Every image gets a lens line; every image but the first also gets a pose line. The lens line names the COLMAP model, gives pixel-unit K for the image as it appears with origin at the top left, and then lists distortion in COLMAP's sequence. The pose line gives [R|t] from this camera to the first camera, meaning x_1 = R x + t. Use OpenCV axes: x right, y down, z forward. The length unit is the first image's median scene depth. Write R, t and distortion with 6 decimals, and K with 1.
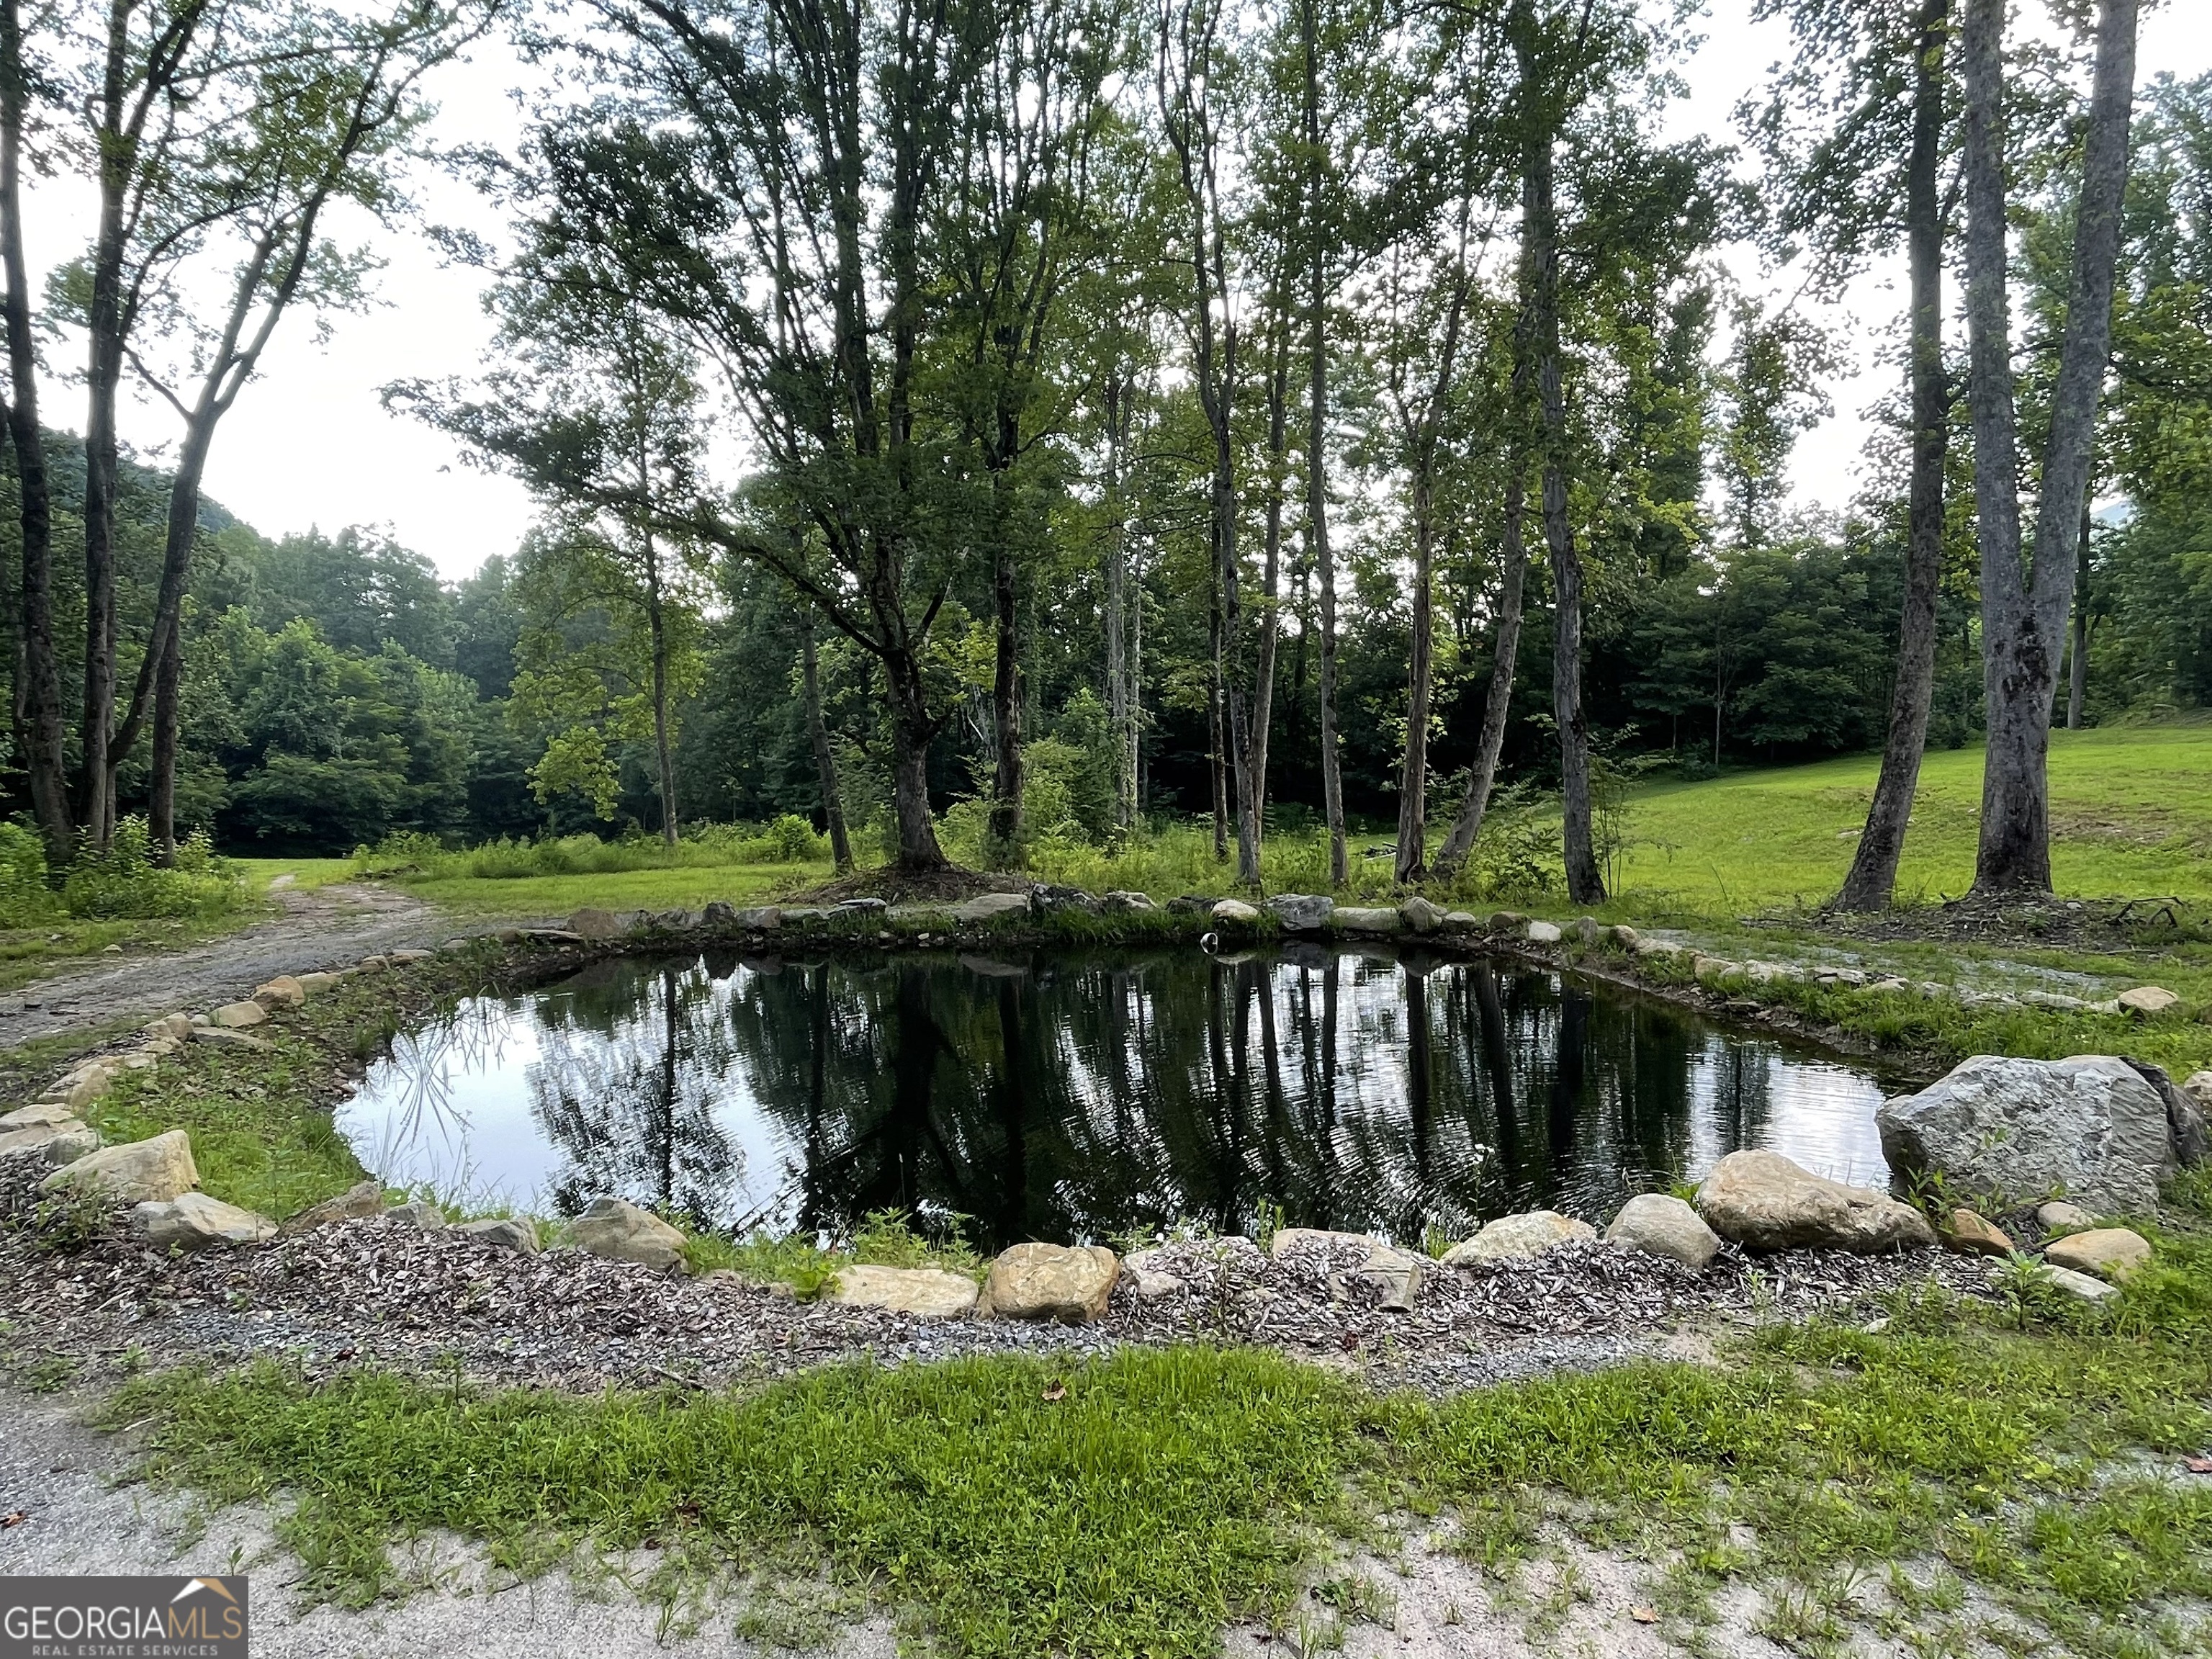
lens RADIAL K [[1296.7, 0, 1090.0], [0, 1296.7, 840.0], [0, 0, 1]] dist [-0.004814, 0.004016]
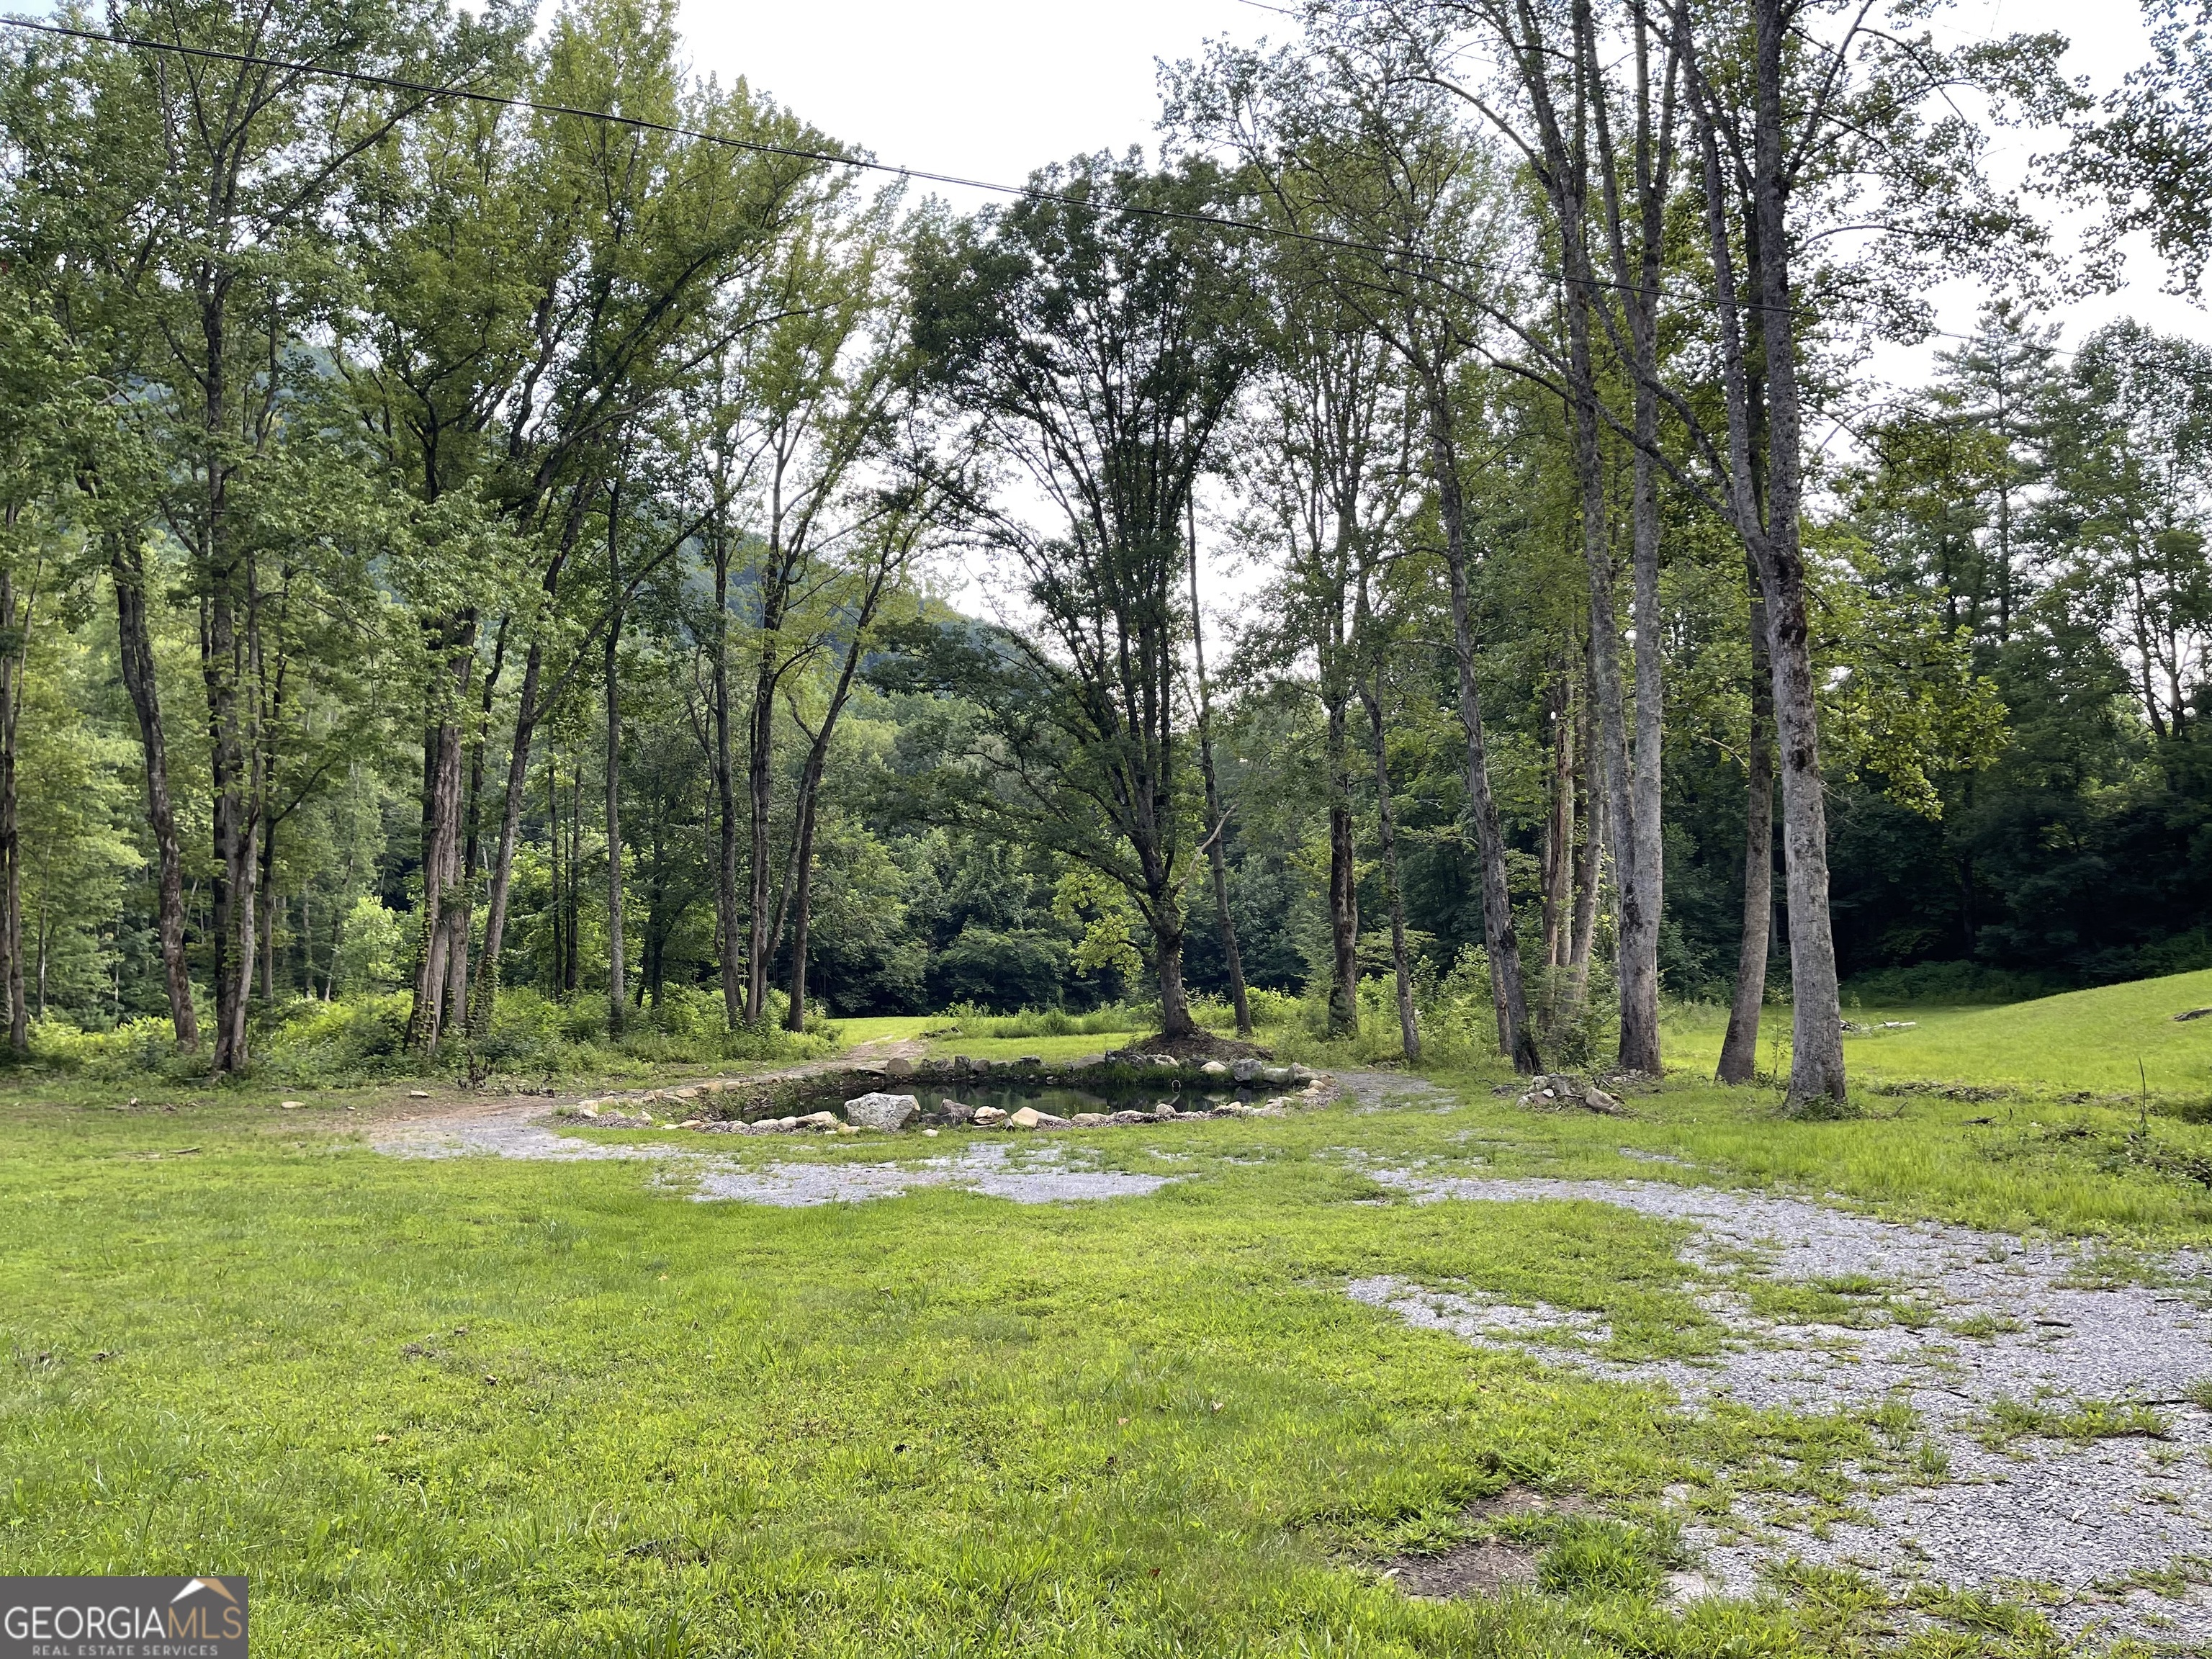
lens RADIAL K [[1662.6, 0, 1125.7], [0, 1662.6, 834.8], [0, 0, 1]] dist [0.004714, -0.016305]
pose [[0.853375, -0.048757, -0.519013, 0.687994], [0.001492, 0.995841, -0.091098, -0.029101], [0.521296, 0.076966, 0.849898, -0.530379]]
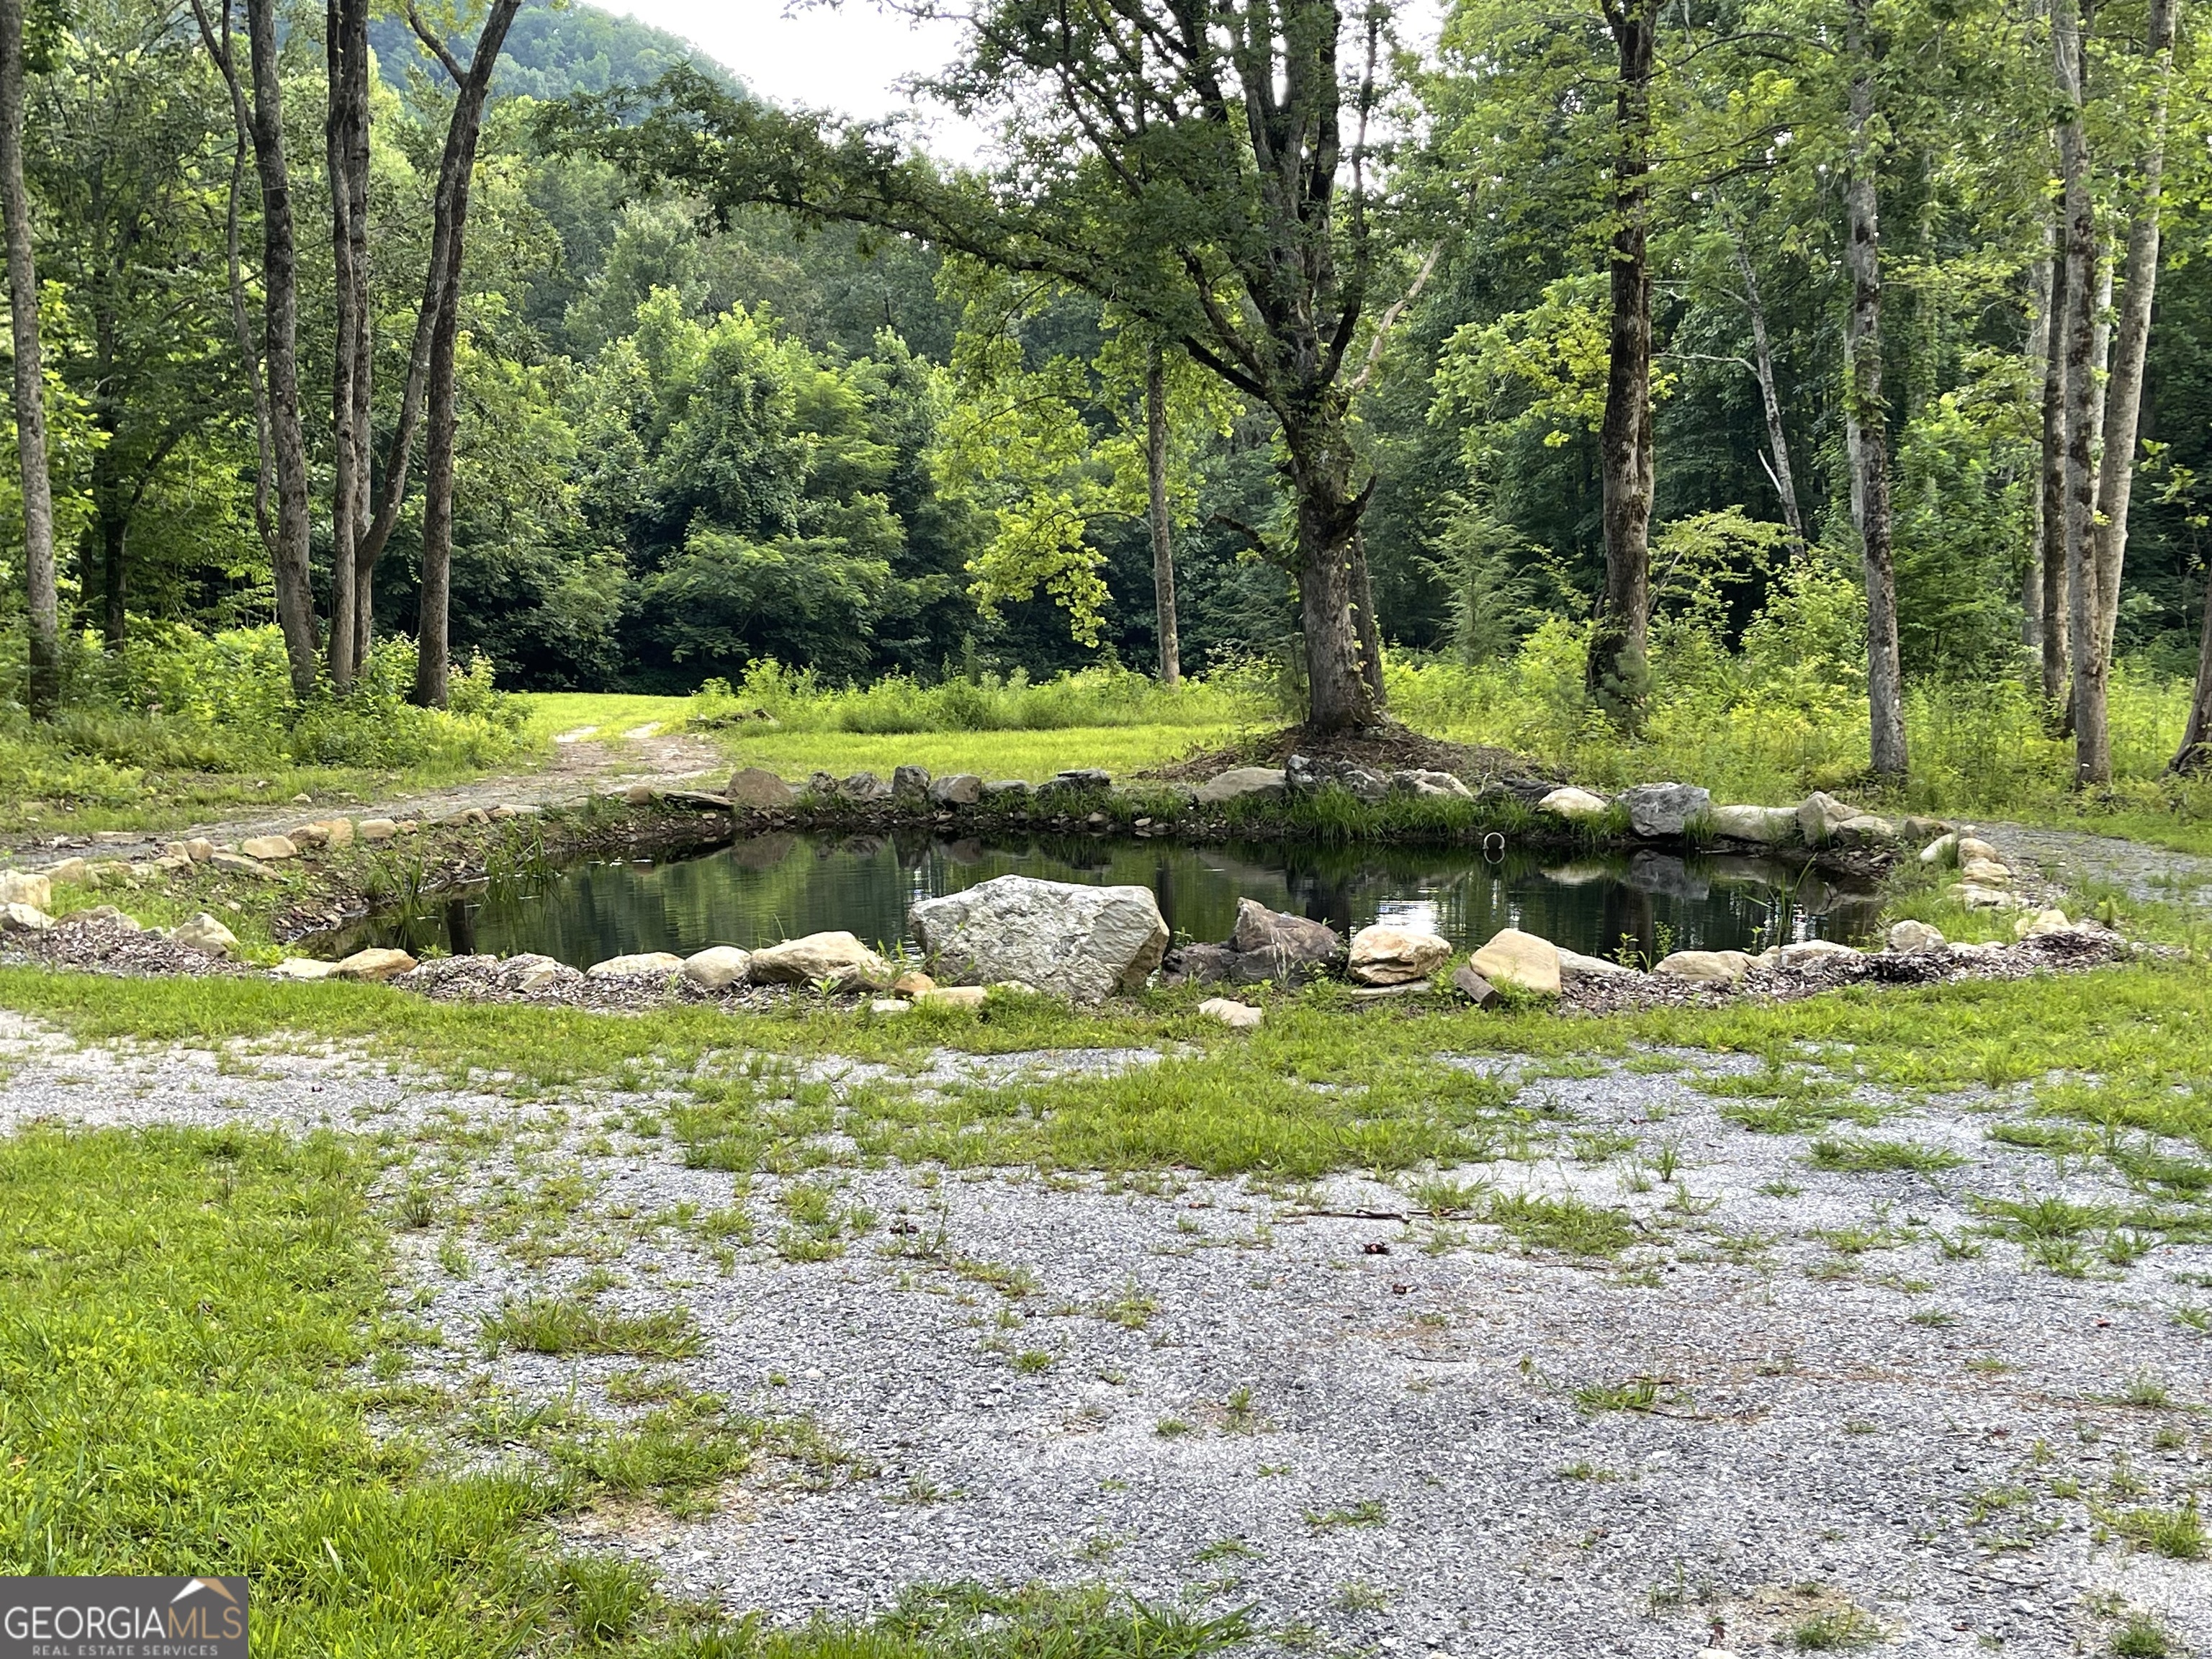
lens RADIAL K [[2687.3, 0, 1099.6], [0, 2687.3, 852.4], [0, 0, 1]] dist [0.047476, 0.000000]
pose [[0.896323, 0.046759, -0.440930, 0.309887], [-0.018605, 0.997514, 0.067961, -0.006595], [0.443012, -0.052711, 0.894965, -0.218441]]
